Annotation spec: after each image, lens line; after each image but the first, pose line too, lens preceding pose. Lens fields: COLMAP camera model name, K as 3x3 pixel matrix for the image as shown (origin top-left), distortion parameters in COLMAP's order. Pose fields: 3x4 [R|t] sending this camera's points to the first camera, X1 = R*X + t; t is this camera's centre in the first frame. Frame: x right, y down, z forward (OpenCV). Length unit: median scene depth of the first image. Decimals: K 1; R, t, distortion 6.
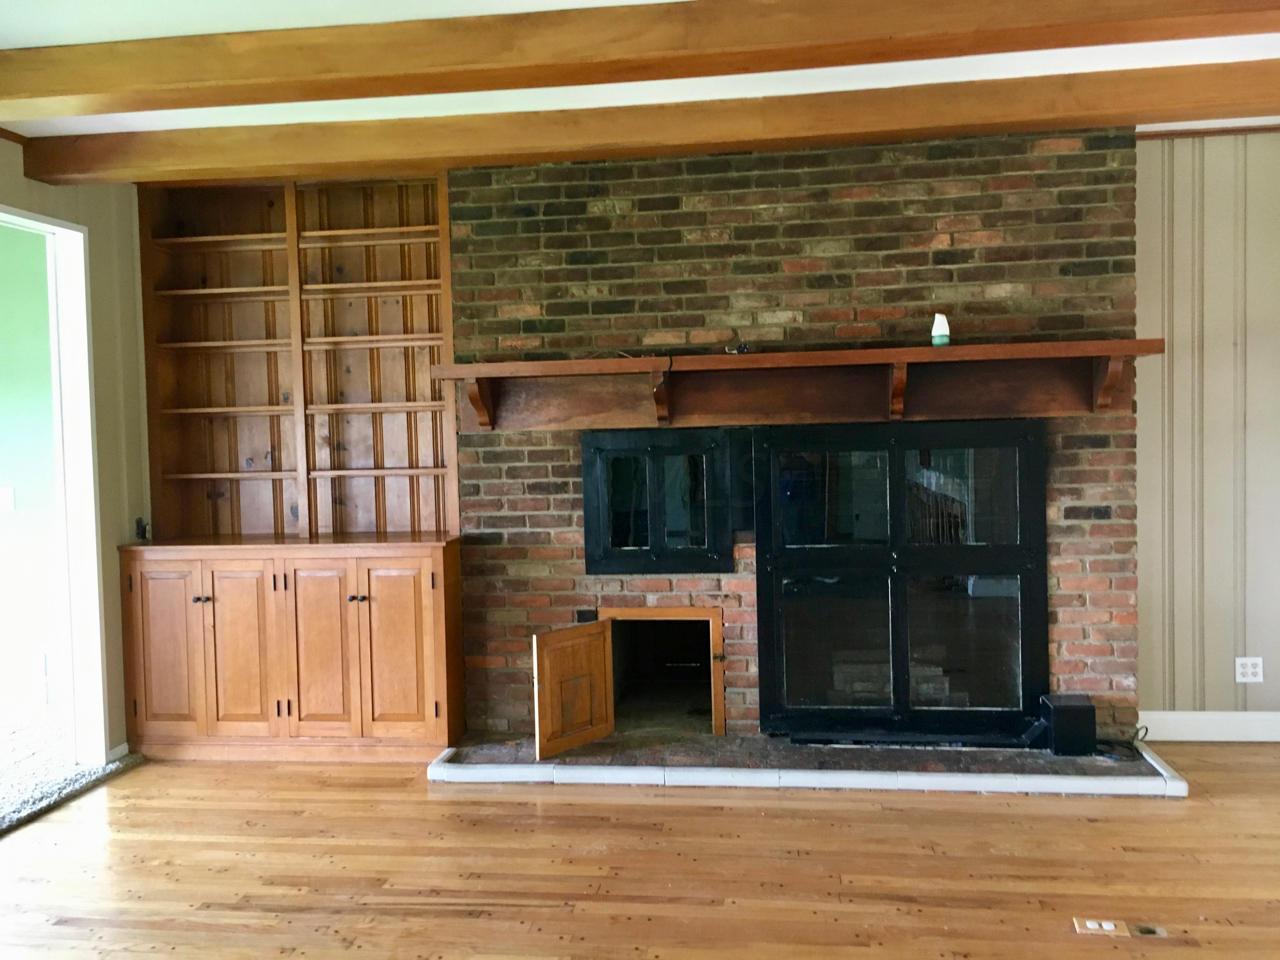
lens RADIAL K [[1091.4, 0, 635.9], [0, 1091.4, 478.0], [0, 0, 1]] dist [0.082523, -0.100133]
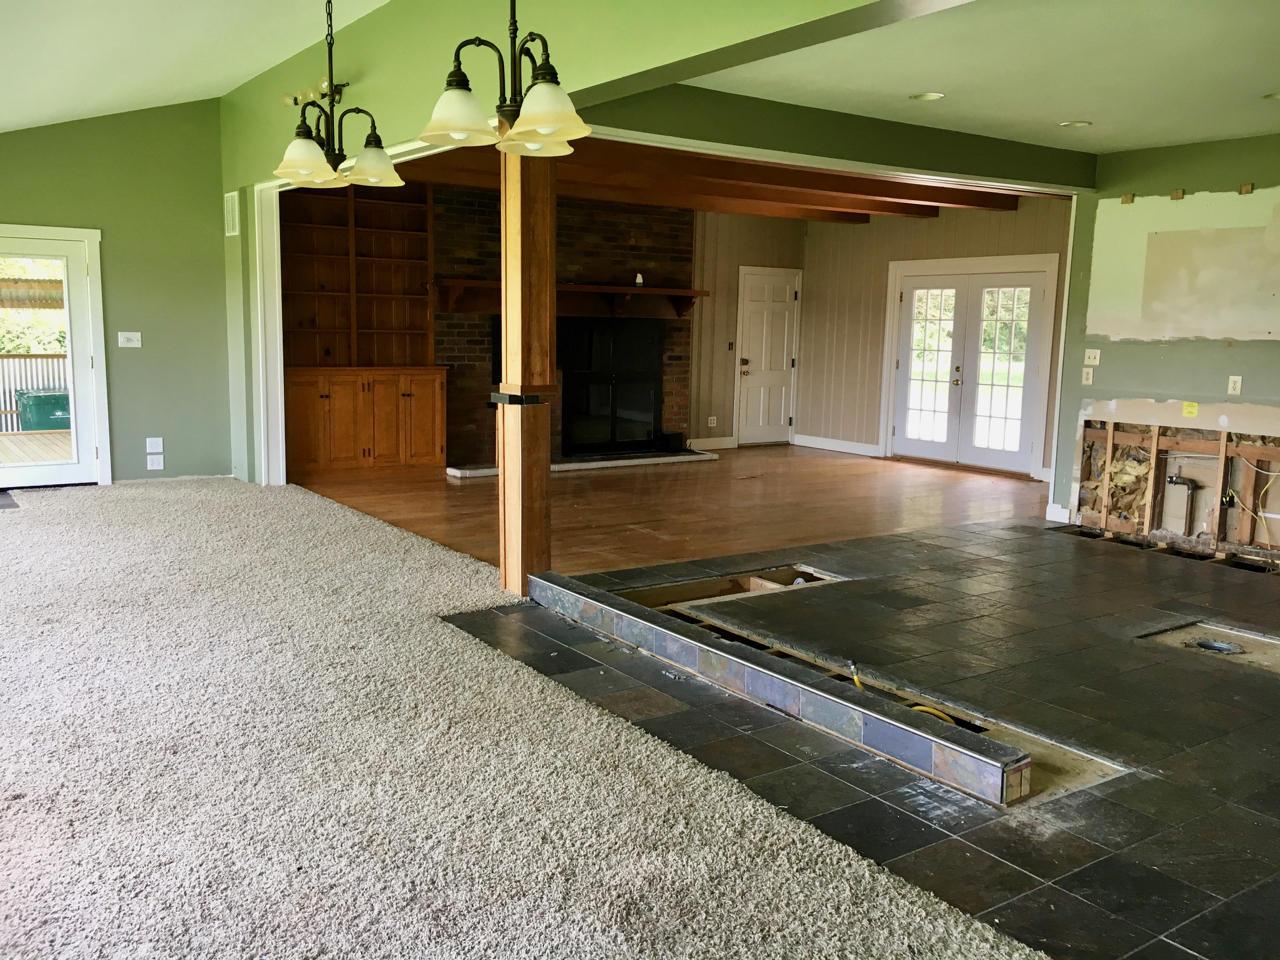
lens RADIAL K [[1091.5, 0, 655.0], [0, 1091.5, 477.8], [0, 0, 1]] dist [0.070200, -0.000619]
pose [[0.727790, -0.055791, 0.683527, -1.318899], [-0.009187, 0.995803, 0.091061, 0.076091], [-0.685738, -0.072553, 0.724223, -0.773056]]
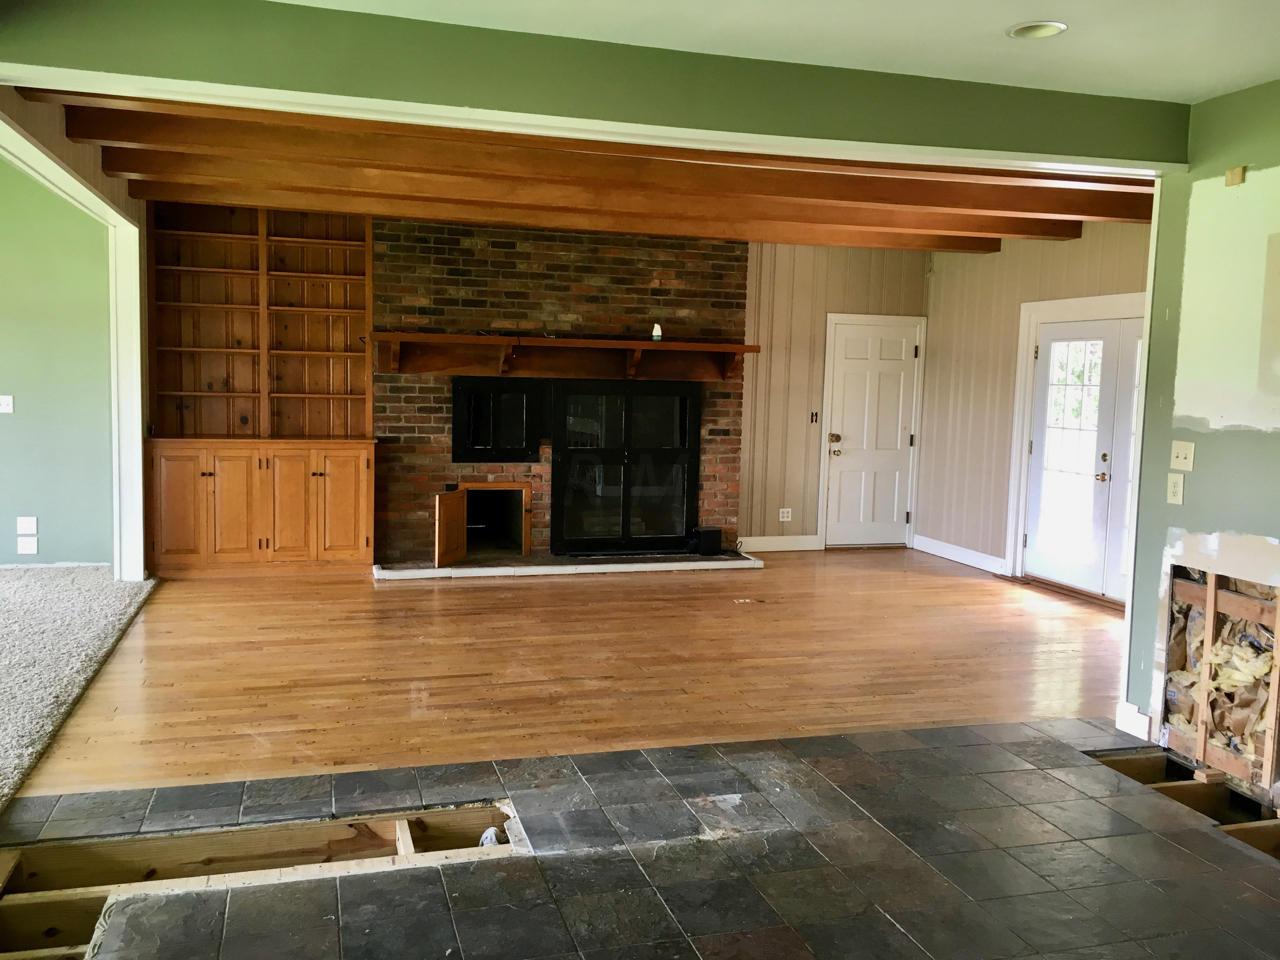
lens RADIAL K [[1091.0, 0, 642.9], [0, 1091.0, 486.1], [0, 0, 1]] dist [0.086048, -0.100374]
pose [[0.908819, 0.005690, 0.417151, -0.503515], [-0.029755, 0.998245, 0.051208, 0.031276], [-0.416128, -0.058951, 0.907393, -0.675764]]
